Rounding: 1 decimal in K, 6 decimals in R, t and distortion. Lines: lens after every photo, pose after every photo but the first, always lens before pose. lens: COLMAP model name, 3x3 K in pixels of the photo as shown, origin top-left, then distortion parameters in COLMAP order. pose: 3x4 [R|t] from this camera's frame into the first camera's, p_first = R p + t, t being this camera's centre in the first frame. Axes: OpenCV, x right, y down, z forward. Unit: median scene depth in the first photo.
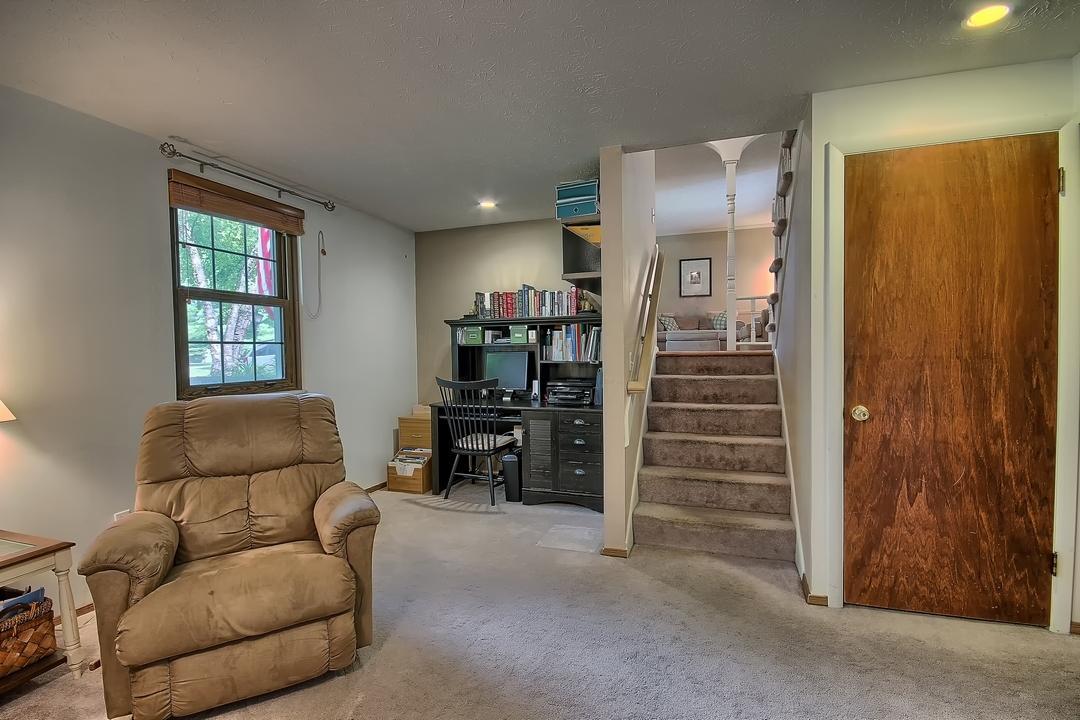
lens RADIAL K [[500.1, 0, 545.9], [0, 500.1, 363.3], [0, 0, 1]] dist [0.000945, -0.001341]
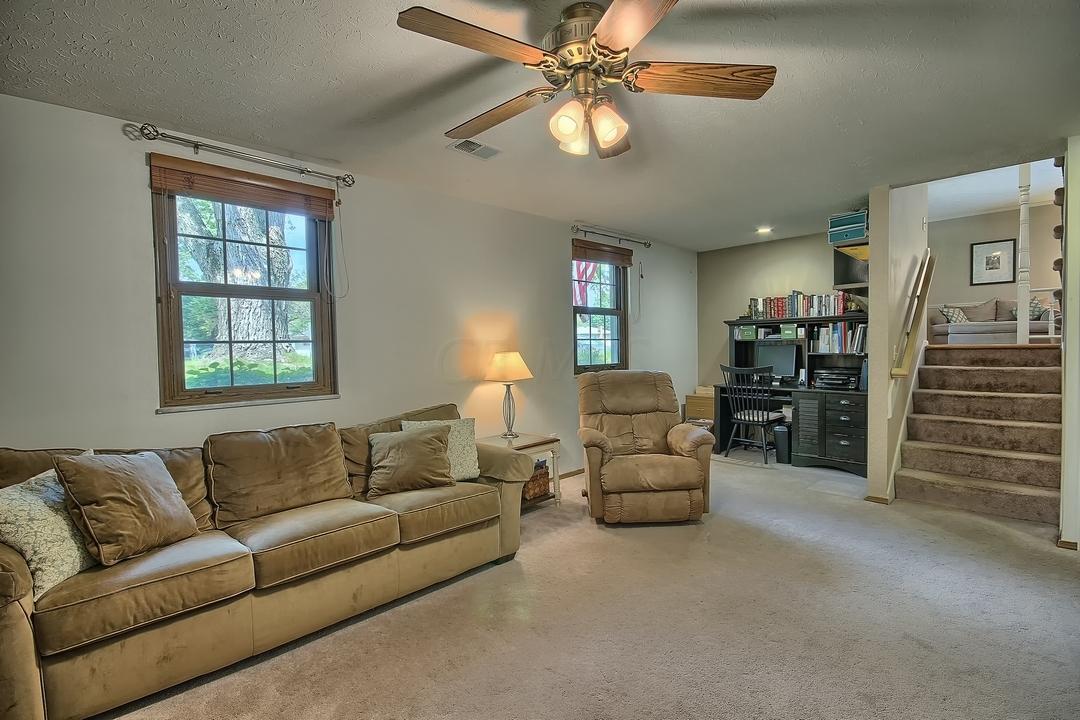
lens RADIAL K [[500.1, 0, 545.9], [0, 500.1, 363.3], [0, 0, 1]] dist [0.000945, -0.001341]
pose [[0.896702, 0.014099, -0.442411, -0.047586], [-0.009460, 0.999875, 0.012690, 0.012259], [0.442534, -0.007194, 0.896723, -0.405279]]
